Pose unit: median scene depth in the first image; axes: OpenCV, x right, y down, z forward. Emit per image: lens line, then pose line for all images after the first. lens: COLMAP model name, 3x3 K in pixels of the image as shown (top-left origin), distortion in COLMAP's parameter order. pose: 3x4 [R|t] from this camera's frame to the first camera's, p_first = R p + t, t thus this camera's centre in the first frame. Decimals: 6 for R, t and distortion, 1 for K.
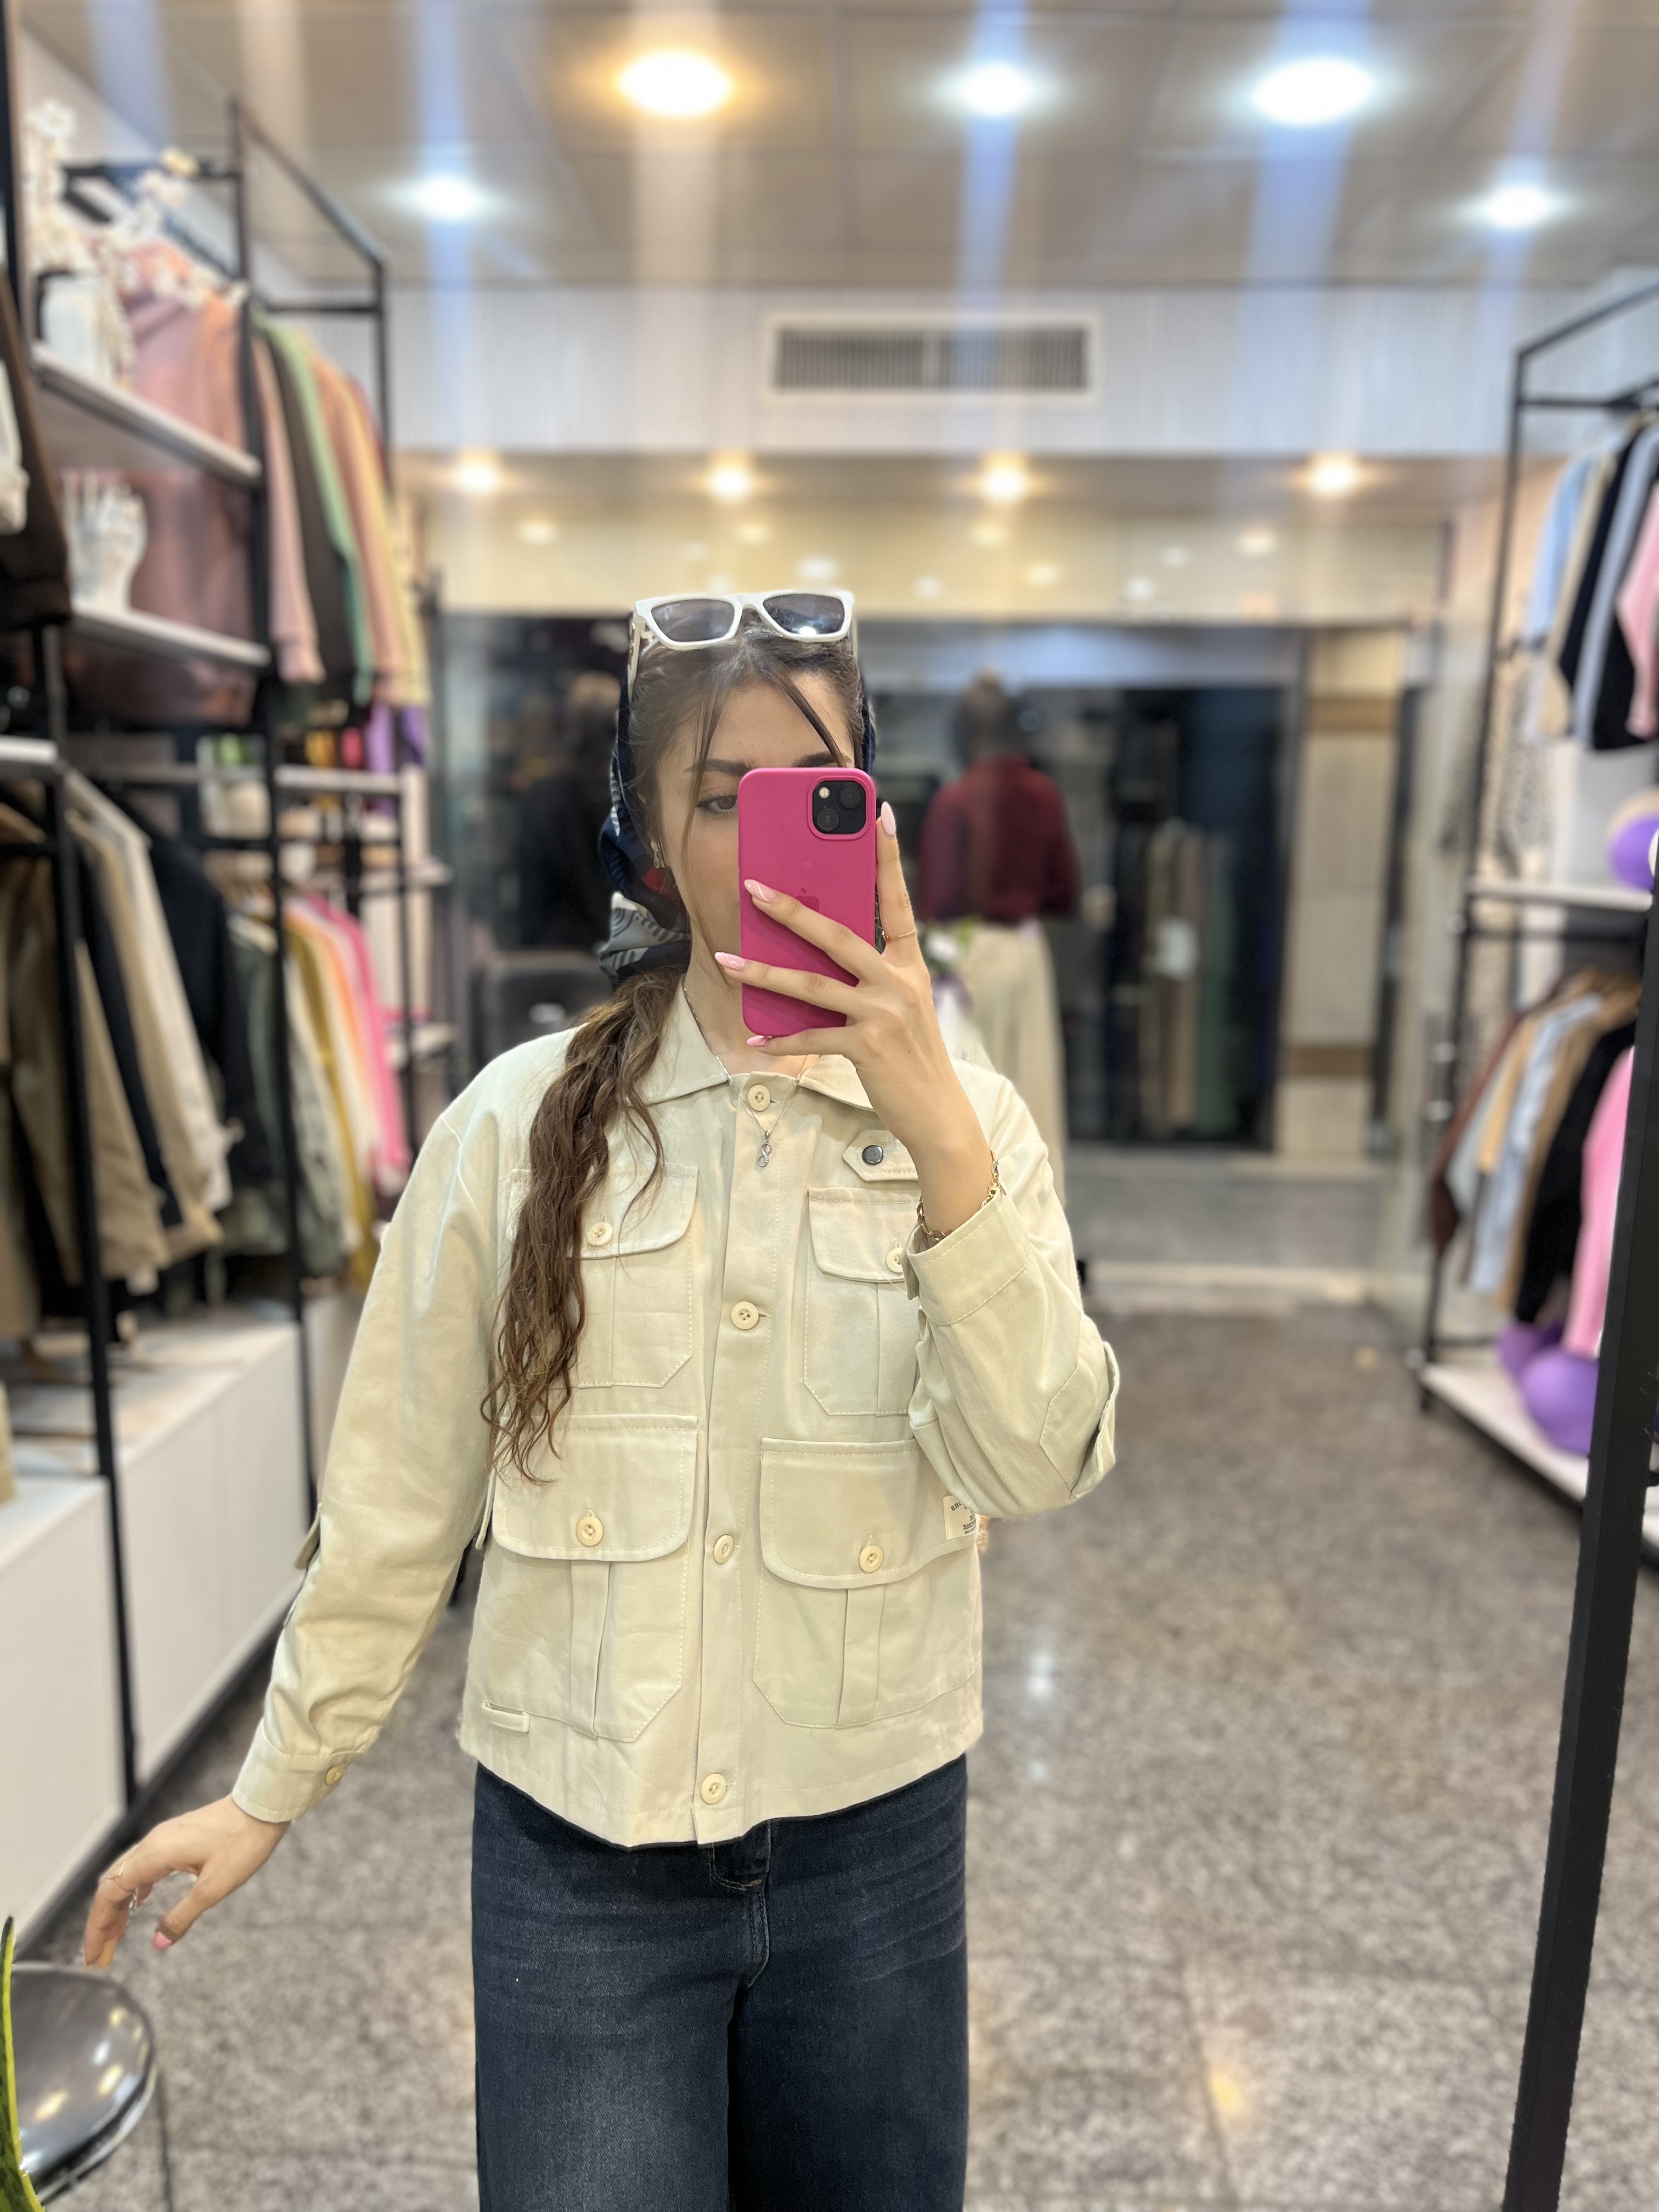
lens RADIAL K [[1667.3, 0, 823.6], [0, 1667.3, 1098.6], [0, 0, 1]] dist [0.089639, -0.122156]
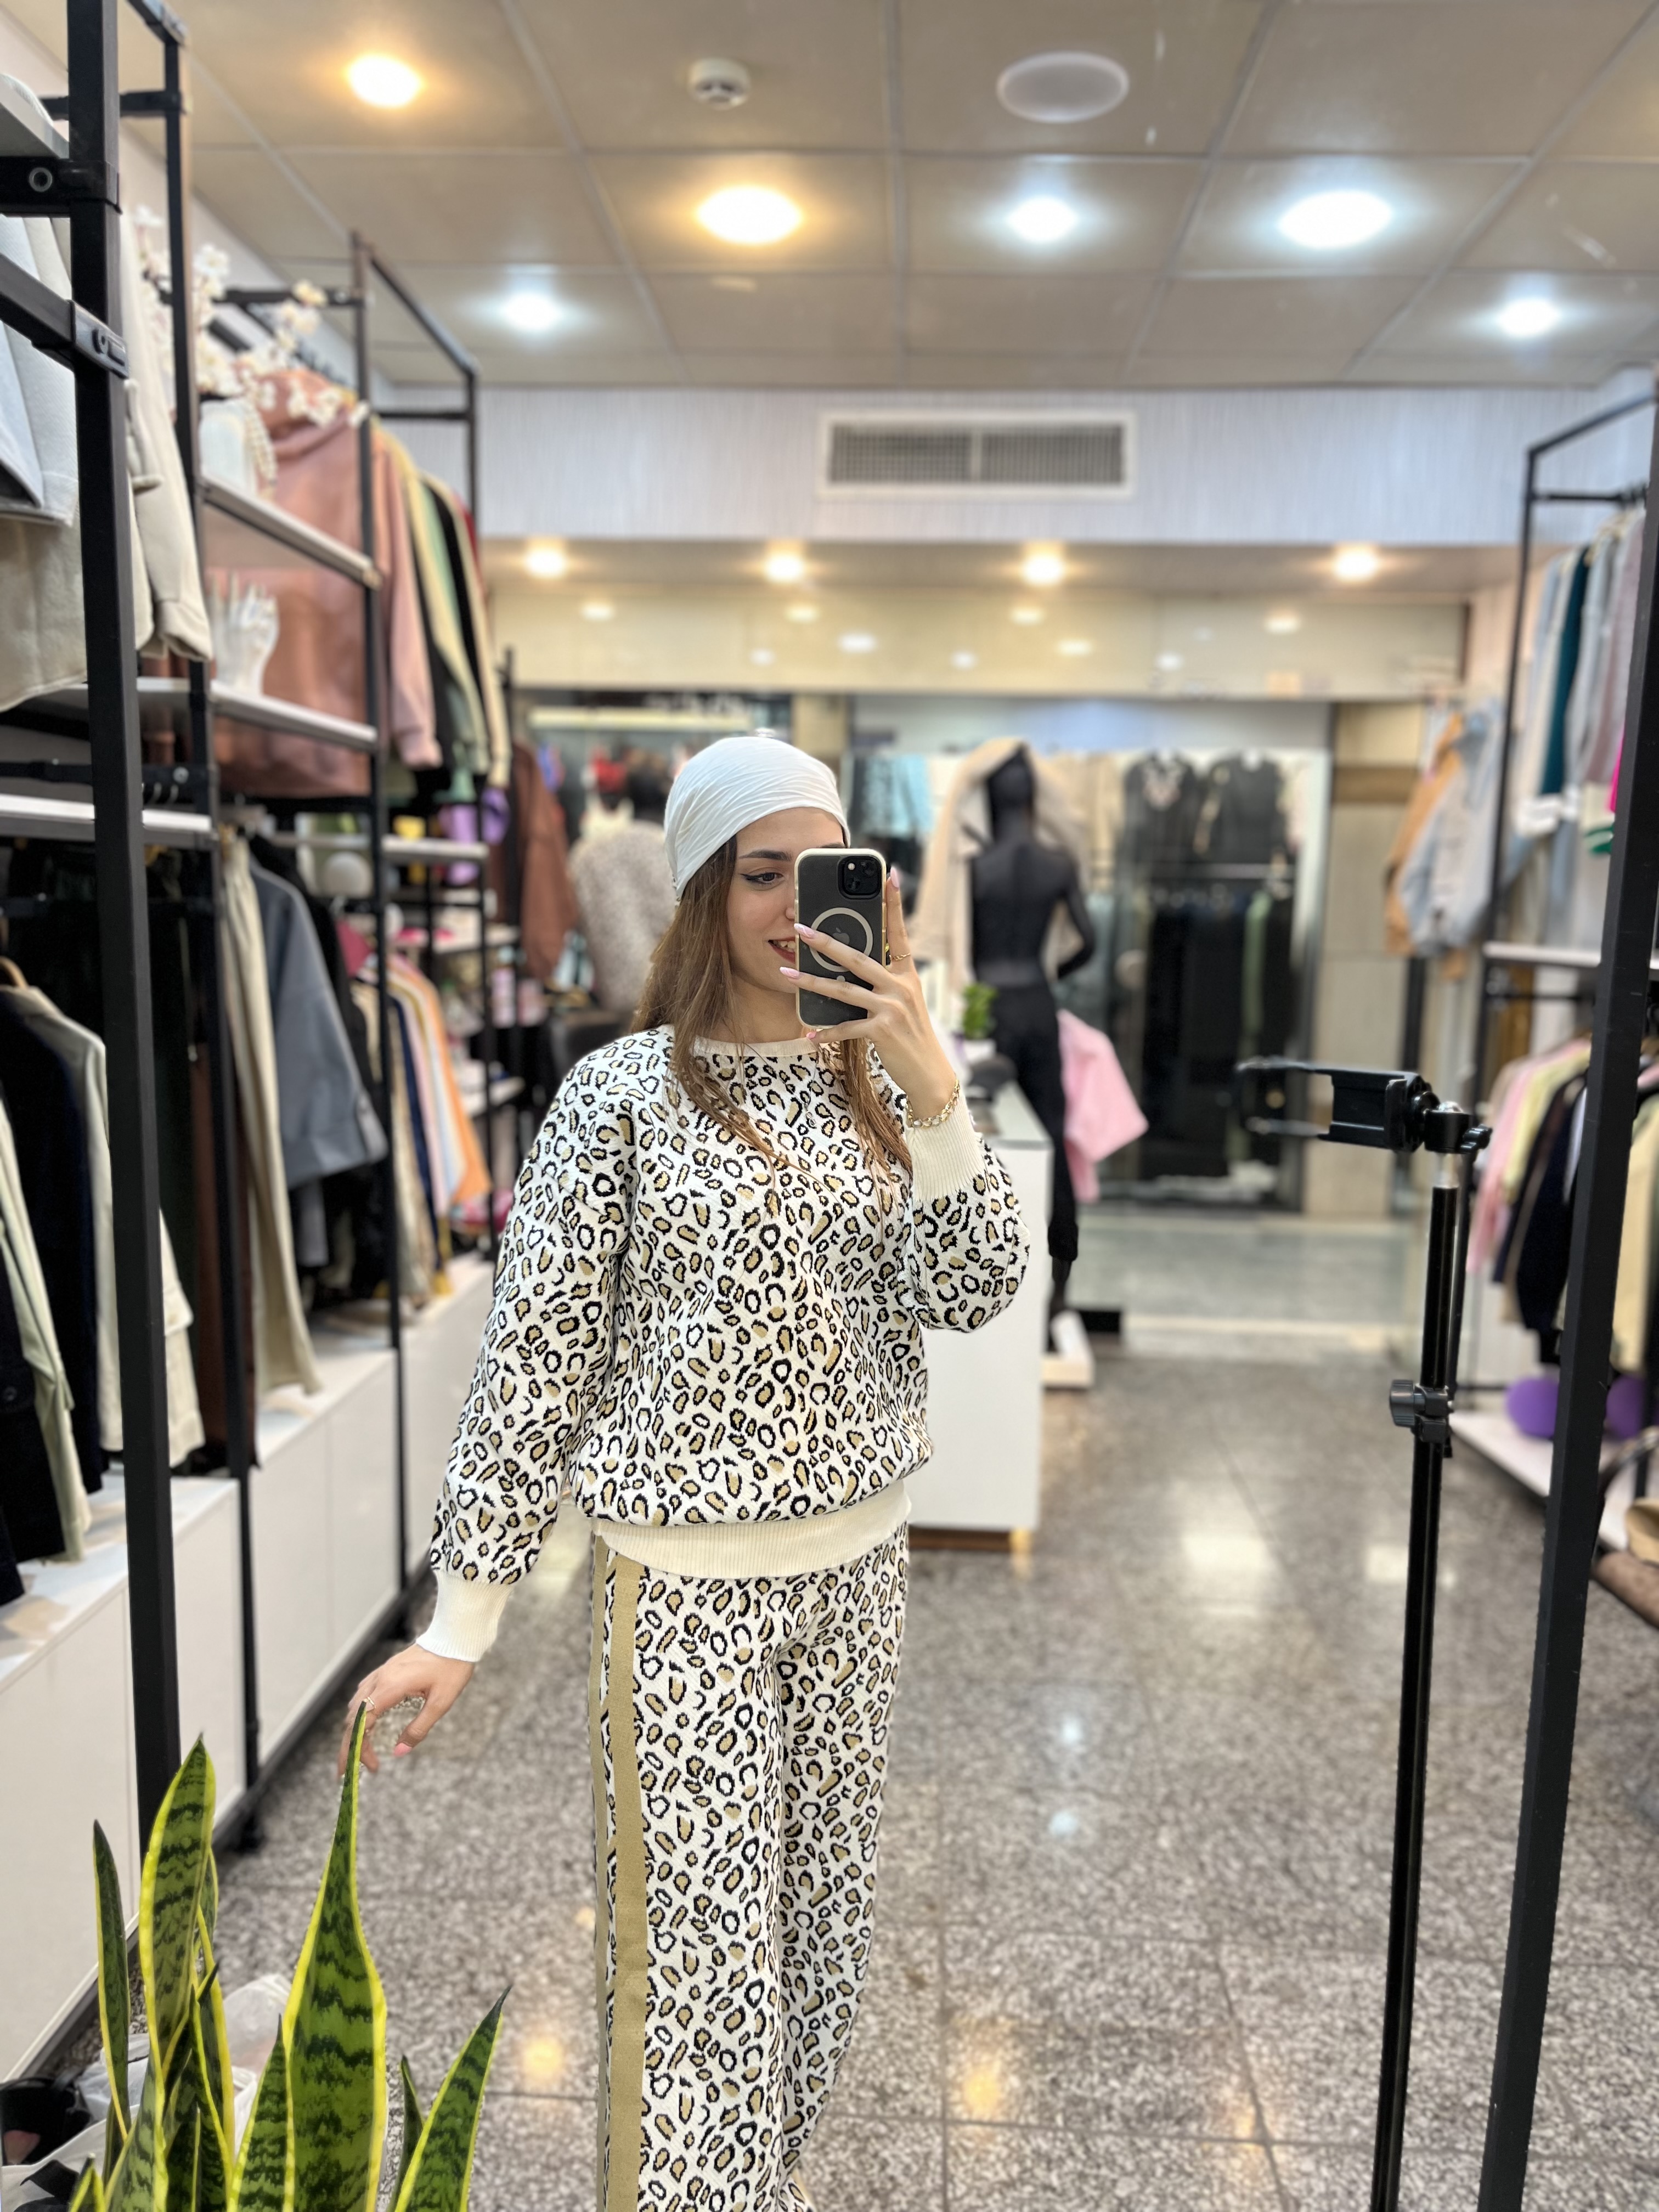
lens RADIAL K [[1682.0, 0, 823.9], [0, 1682.0, 1114.5], [0, 0, 1]] dist [0.098862, -0.141483]
pose [[0.999907, 0.006020, -0.012278, -0.028926], [-0.006368, 0.999572, -0.028539, 0.015336], [0.012100, 0.028615, 0.999517, -0.106501]]
